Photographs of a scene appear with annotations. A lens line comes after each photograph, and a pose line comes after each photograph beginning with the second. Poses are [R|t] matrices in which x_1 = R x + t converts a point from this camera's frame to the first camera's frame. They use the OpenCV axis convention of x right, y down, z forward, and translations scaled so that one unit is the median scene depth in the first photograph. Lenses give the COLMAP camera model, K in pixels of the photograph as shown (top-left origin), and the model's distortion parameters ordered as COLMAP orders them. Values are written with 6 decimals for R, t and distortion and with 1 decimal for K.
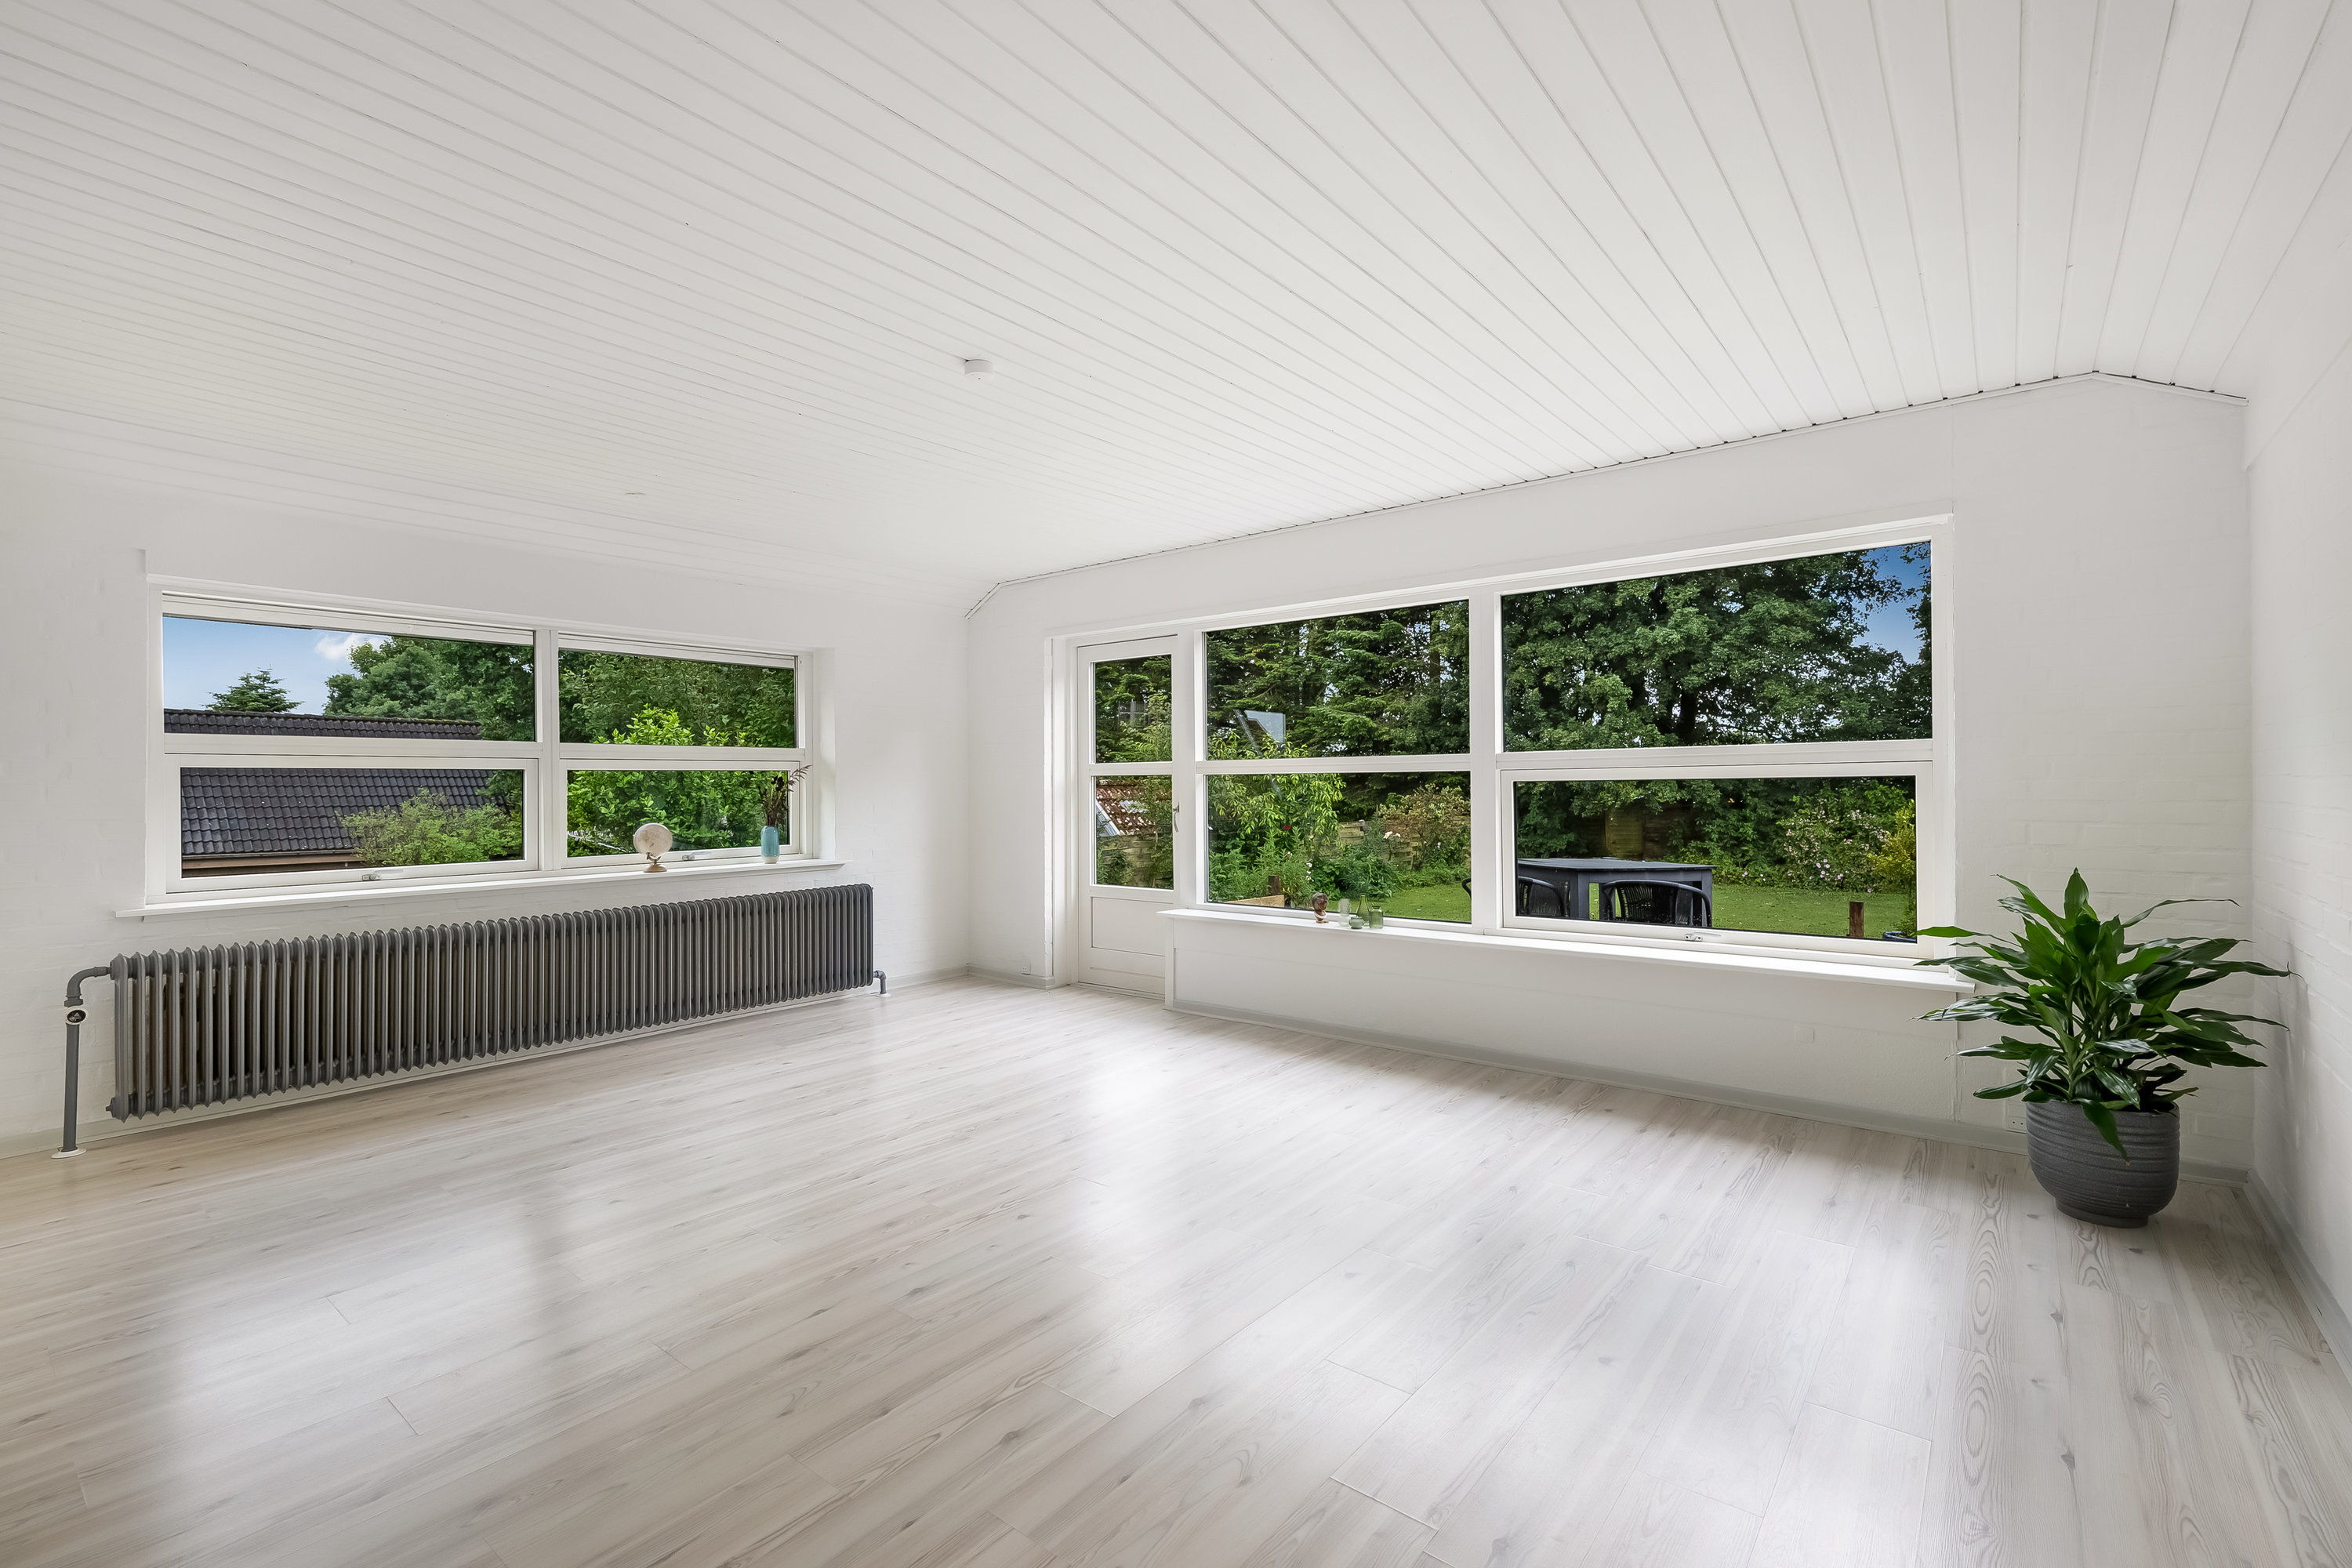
lens RADIAL K [[1068.7, 0, 1187.3], [0, 1068.7, 777.2], [0, 0, 1]] dist [-0.002616, 0.000327]
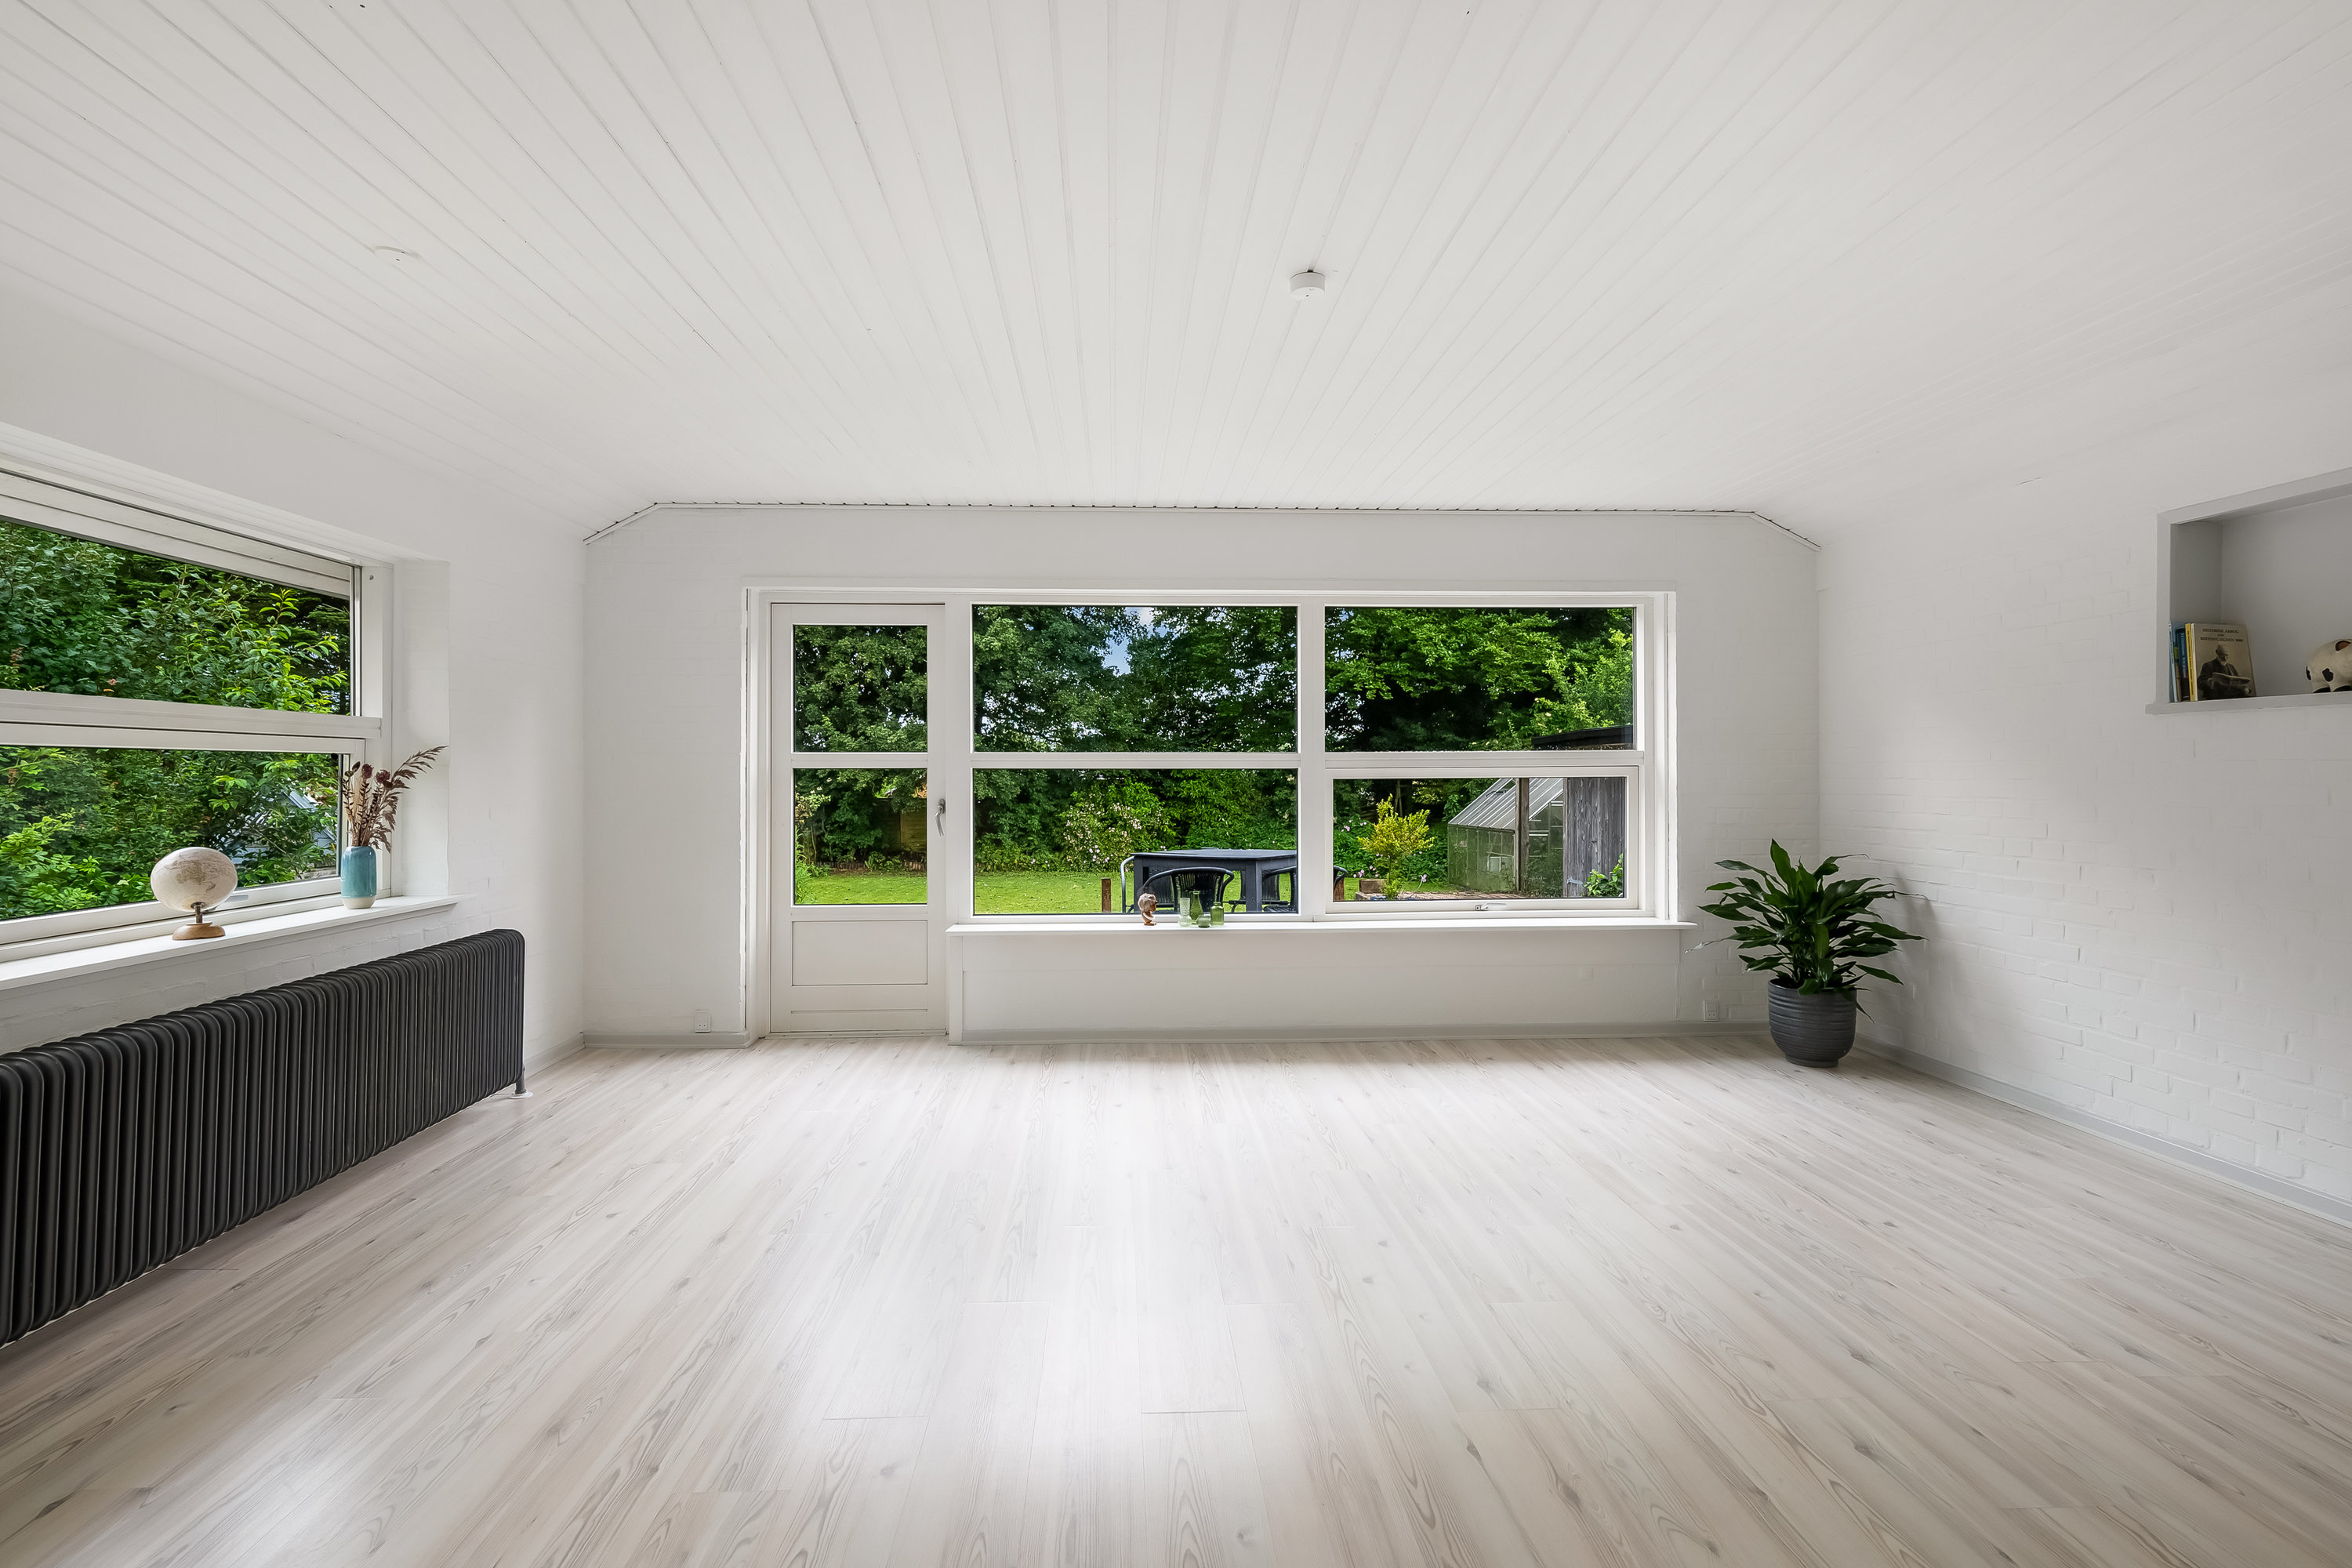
lens RADIAL K [[1068.7, 0, 1185.2], [0, 1068.7, 771.3], [0, 0, 1]] dist [-0.002616, 0.000327]
pose [[0.741874, 0.010099, 0.670463, -0.421663], [-0.008827, 0.999947, -0.005295, 0.002754], [-0.670481, -0.001990, 0.741924, 0.228470]]
